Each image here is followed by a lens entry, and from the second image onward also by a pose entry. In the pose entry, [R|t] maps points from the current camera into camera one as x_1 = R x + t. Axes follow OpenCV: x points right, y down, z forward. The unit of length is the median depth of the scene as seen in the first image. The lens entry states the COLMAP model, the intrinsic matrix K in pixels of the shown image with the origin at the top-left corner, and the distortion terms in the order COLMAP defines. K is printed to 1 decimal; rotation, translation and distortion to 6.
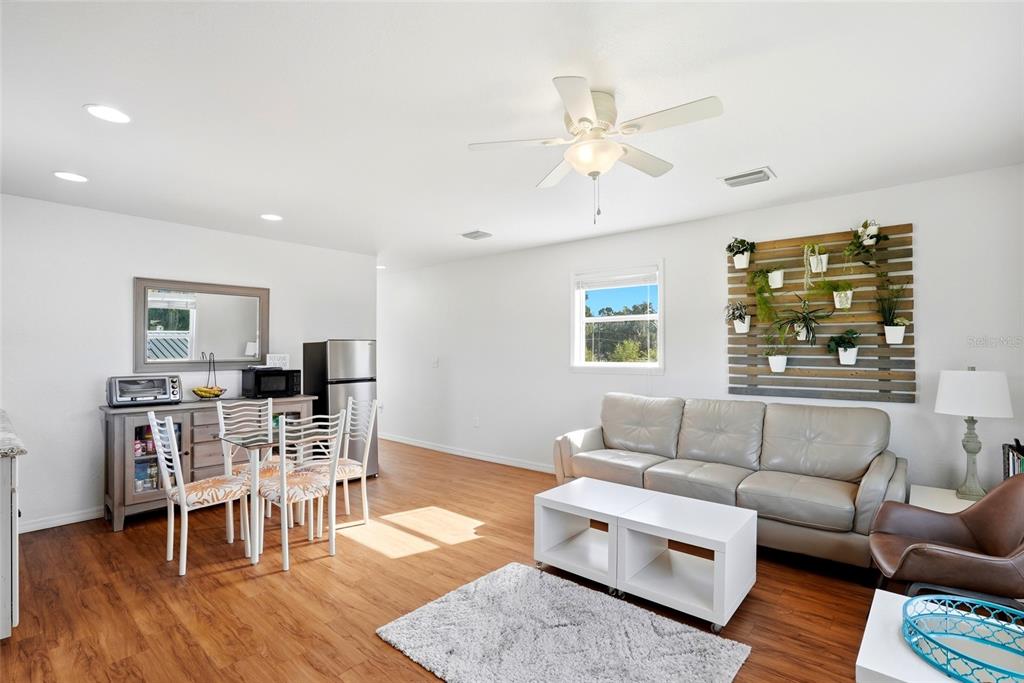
lens RADIAL K [[494.5, 0, 512.0], [0, 494.5, 341.5], [0, 0, 1]] dist [-0.001161, -0.000042]
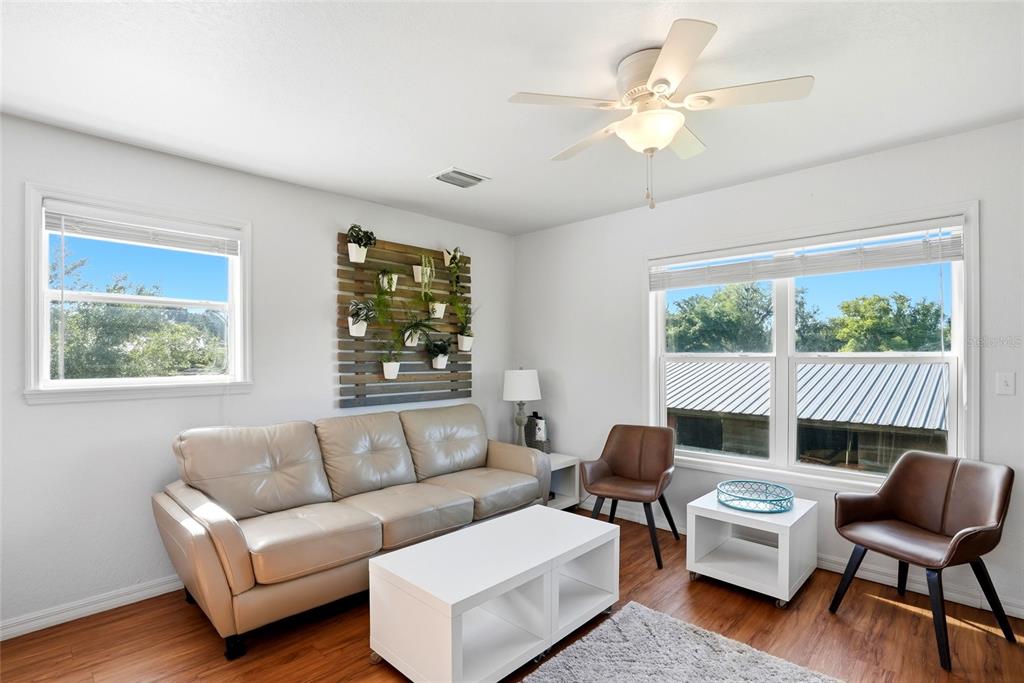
lens RADIAL K [[494.5, 0, 512.0], [0, 494.5, 341.5], [0, 0, 1]] dist [-0.001161, -0.000042]
pose [[0.070928, 0.027482, 0.997103, -0.410747], [-0.016424, 0.999517, -0.026380, 0.010985], [-0.997346, -0.014506, 0.071345, 0.711494]]
